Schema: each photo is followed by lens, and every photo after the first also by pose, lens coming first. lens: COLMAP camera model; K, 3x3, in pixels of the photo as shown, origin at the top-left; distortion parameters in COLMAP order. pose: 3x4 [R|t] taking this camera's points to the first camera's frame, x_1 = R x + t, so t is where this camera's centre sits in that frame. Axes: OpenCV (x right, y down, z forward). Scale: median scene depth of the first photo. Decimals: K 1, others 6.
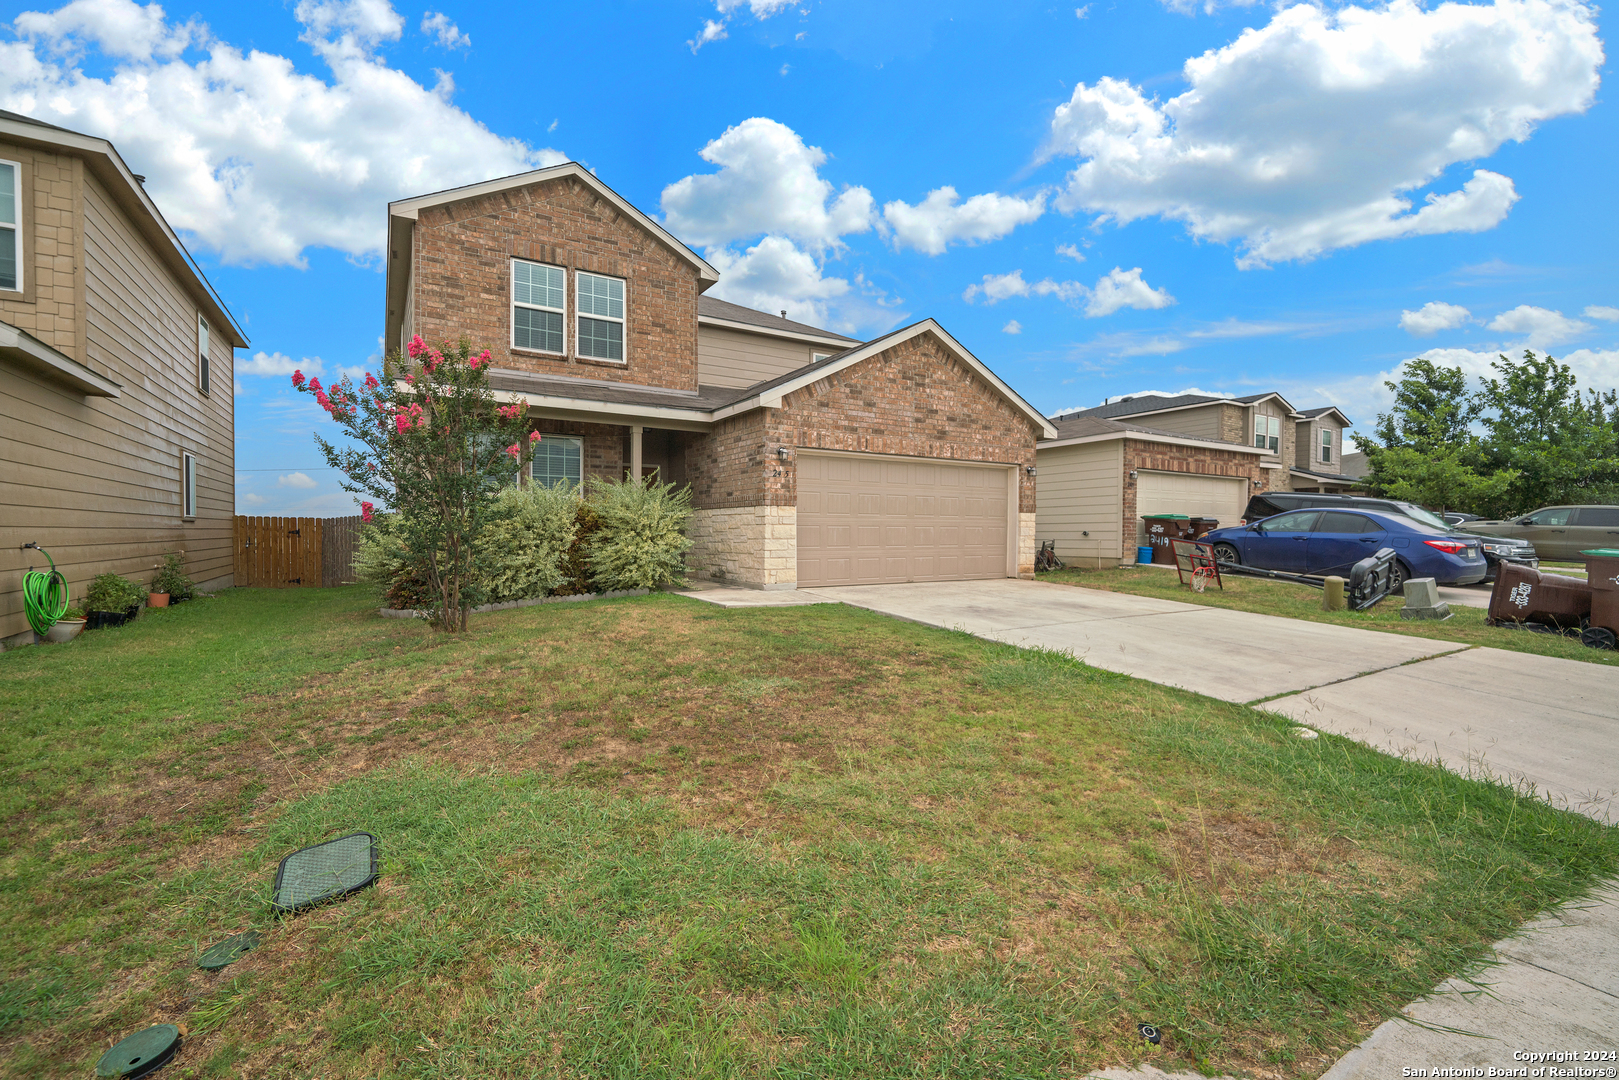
lens RADIAL K [[693.6, 0, 809.5], [0, 693.6, 540.0], [0, 0, 1]] dist [-0.001649, -0.000162]
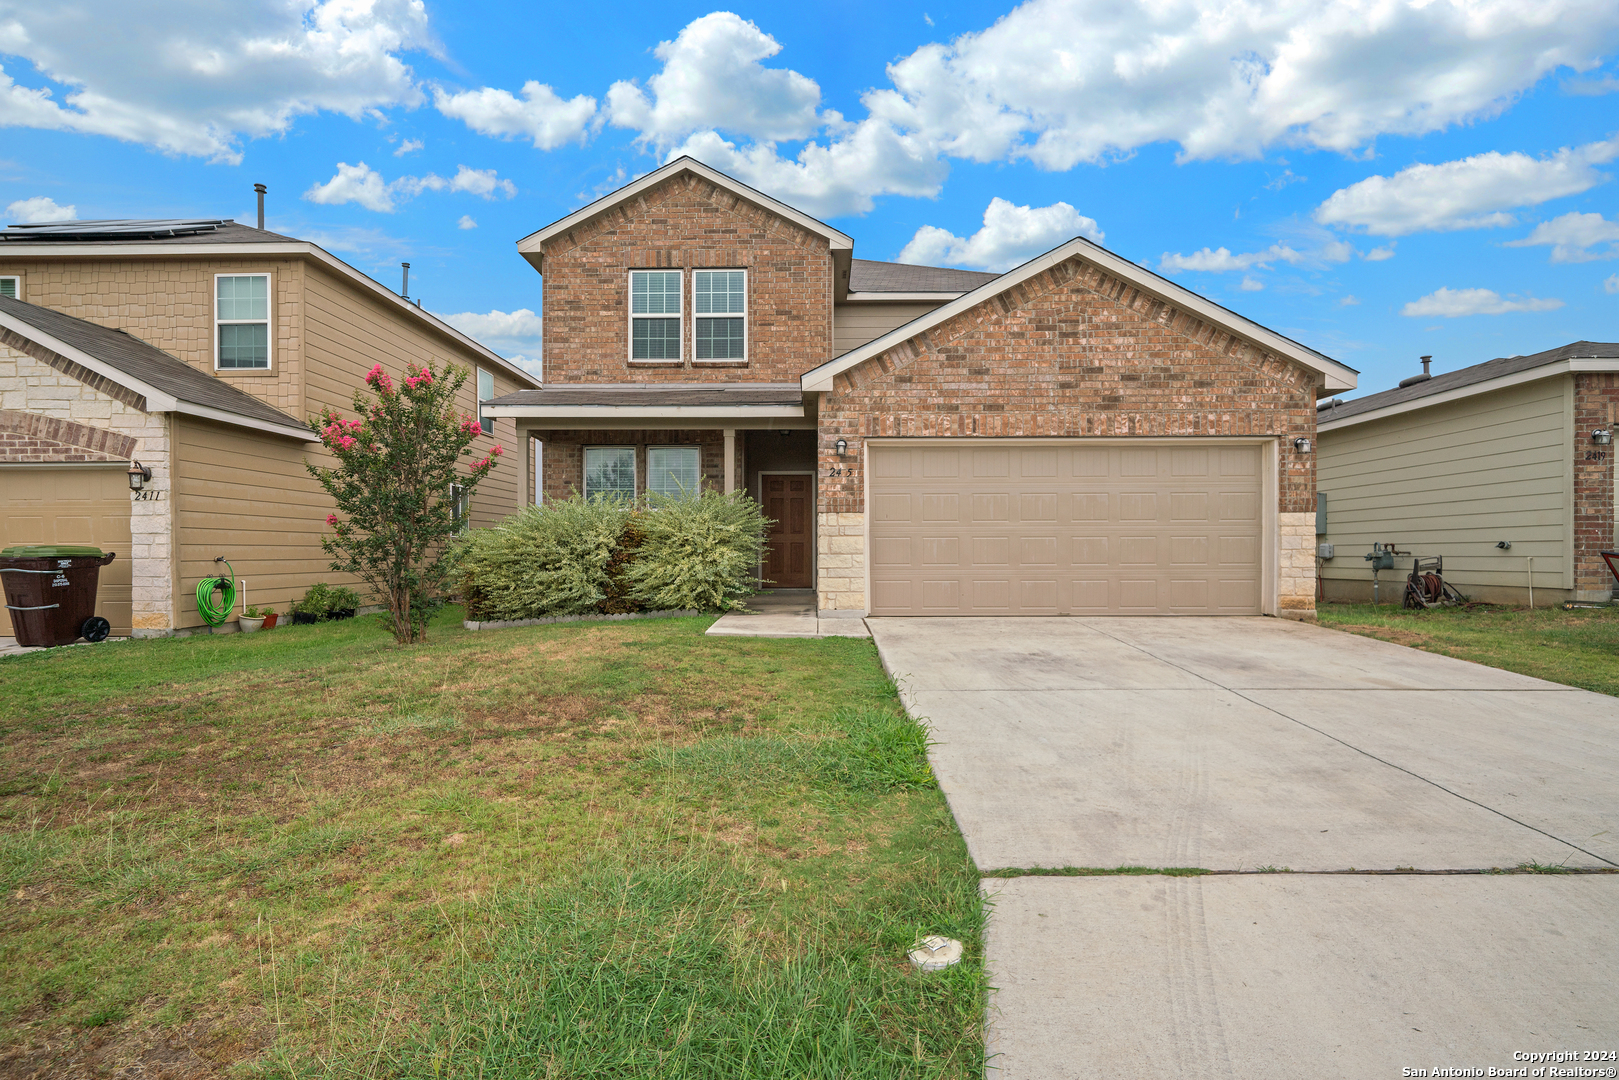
lens RADIAL K [[779.5, 0, 809.0], [0, 779.5, 549.0], [0, 0, 1]] dist [0.001685, 0.000027]
pose [[0.843943, -0.006036, -0.536398, 0.370766], [-0.001511, 0.999906, -0.013630, 0.004674], [0.536430, 0.012313, 0.843855, 0.200426]]
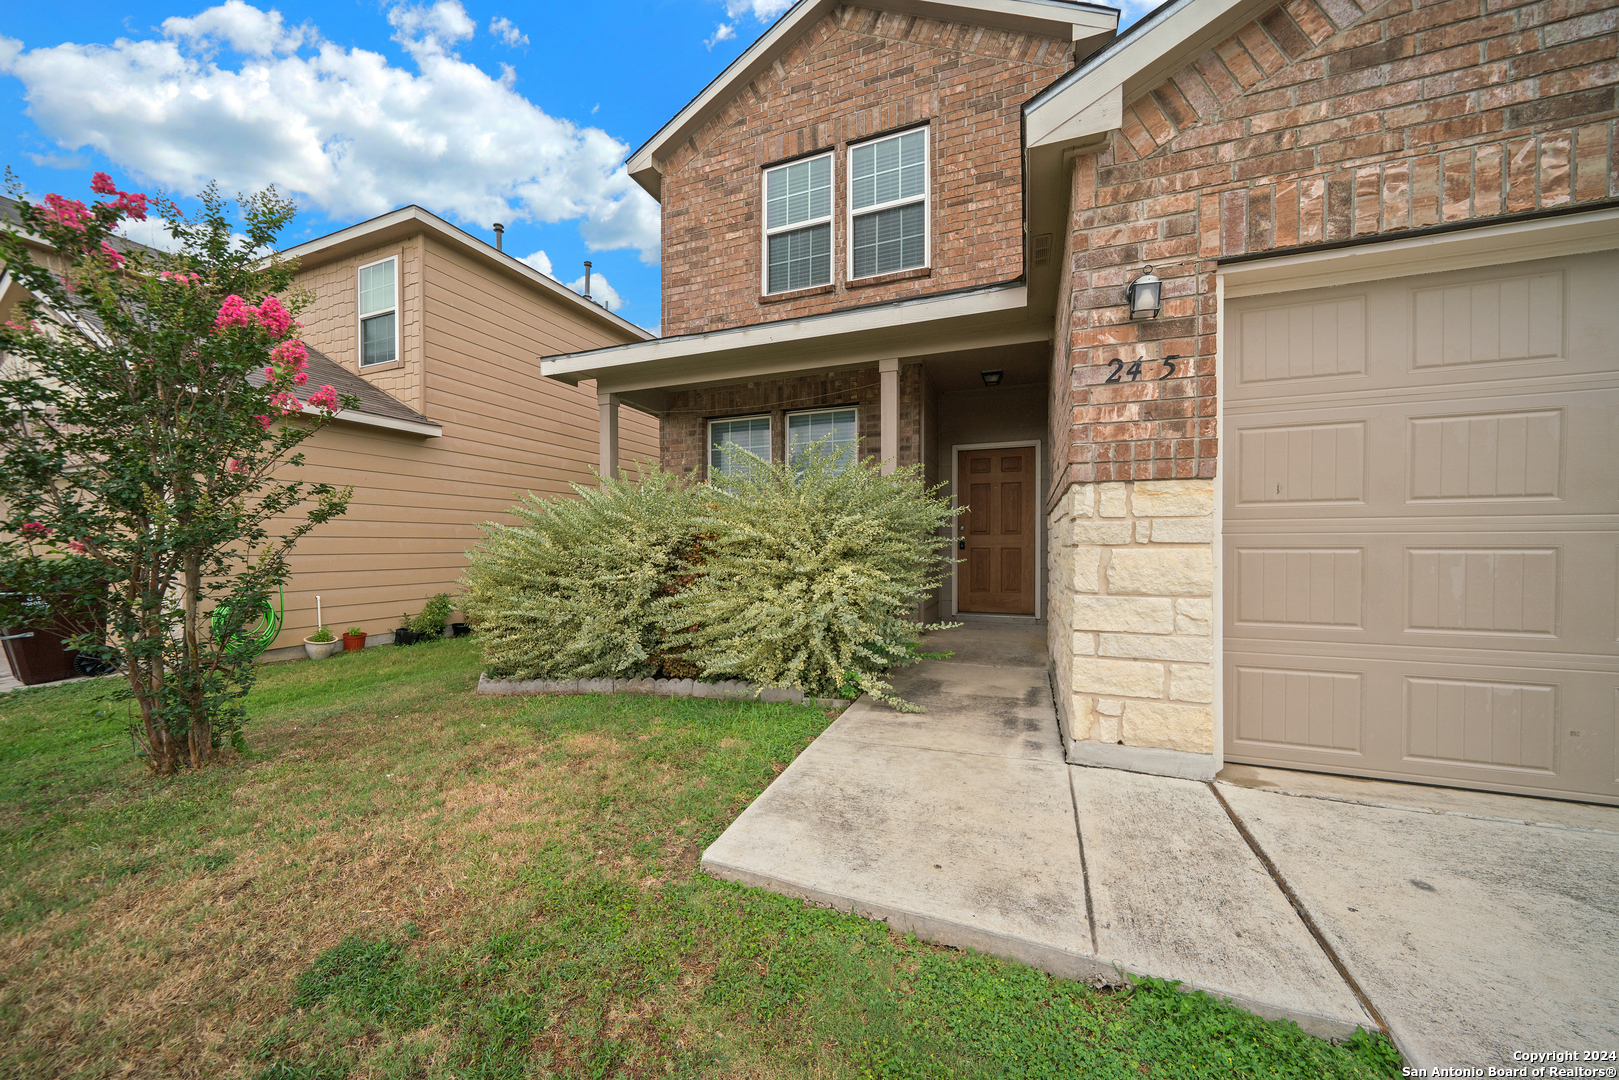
lens RADIAL K [[566.4, 0, 801.5], [0, 566.4, 552.7], [0, 0, 1]] dist [-0.007080, 0.000340]
pose [[0.592175, 0.005455, -0.805791, 0.058557], [-0.004389, 0.999984, 0.003545, -0.017594], [0.805797, 0.001437, 0.592190, 0.675424]]
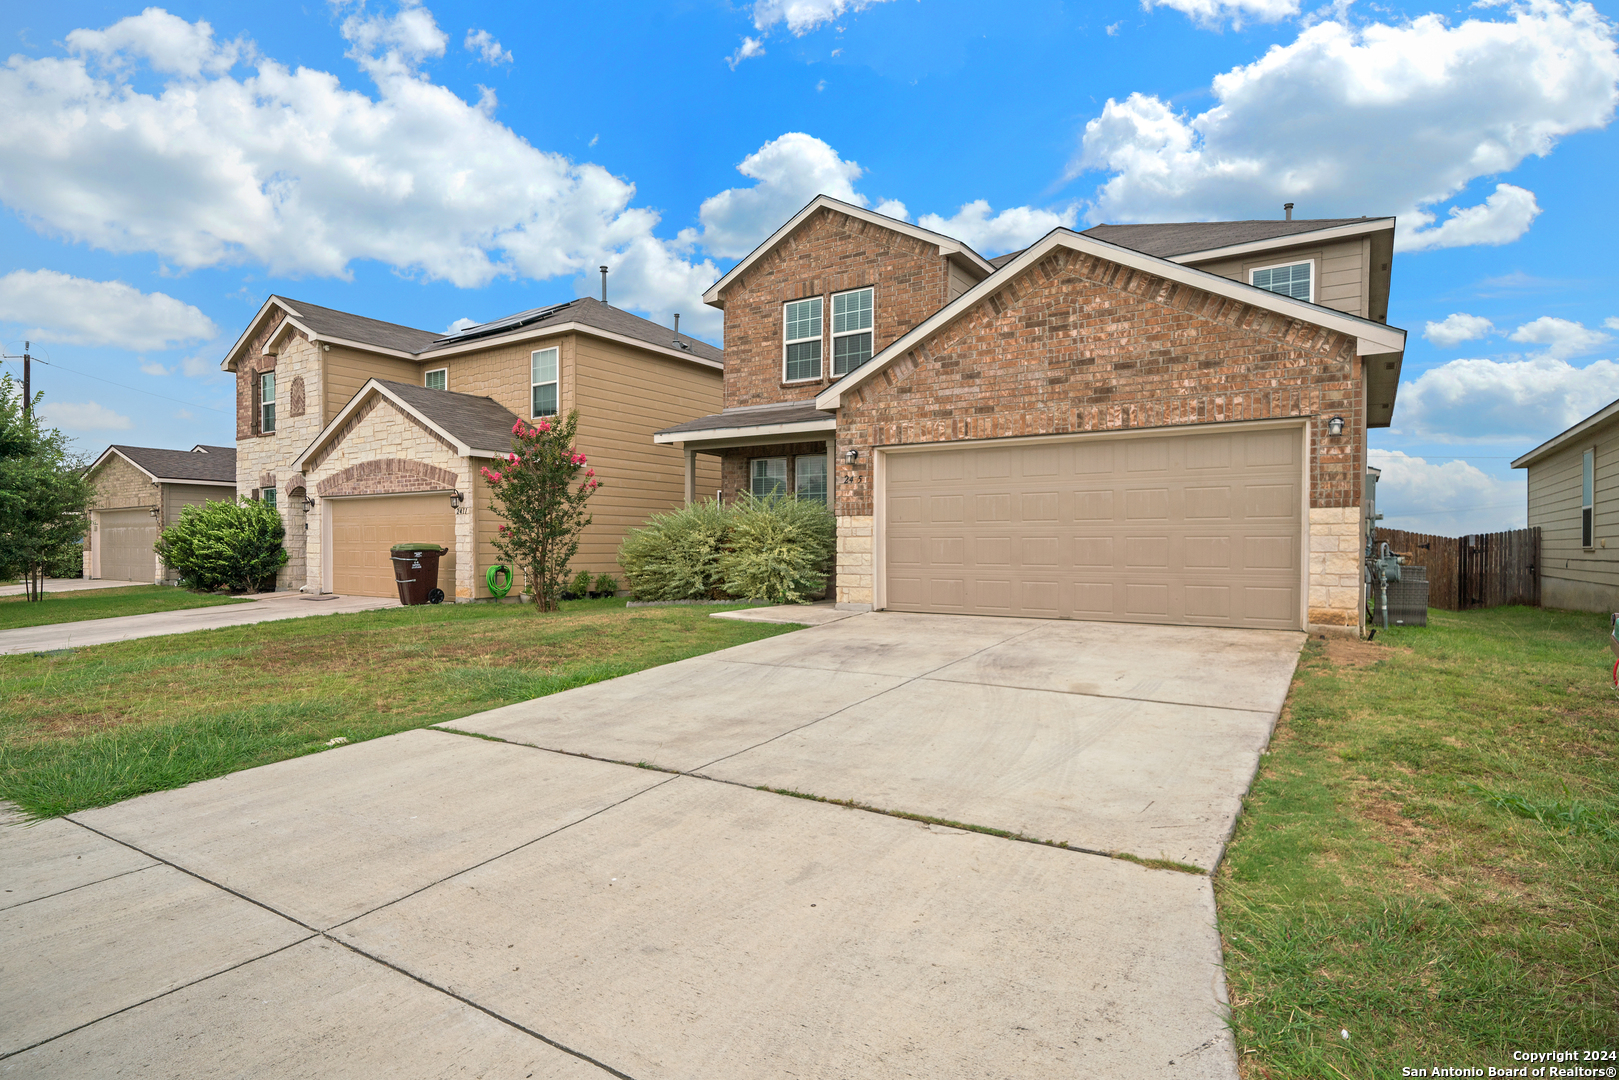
lens RADIAL K [[869.0, 0, 807.1], [0, 869.0, 549.4], [0, 0, 1]] dist [0.002111, 0.000255]
pose [[0.420110, 0.001863, -0.907471, 0.854055], [-0.012113, 0.999920, -0.003554, -0.001048], [0.907392, 0.012485, 0.420099, 0.434026]]
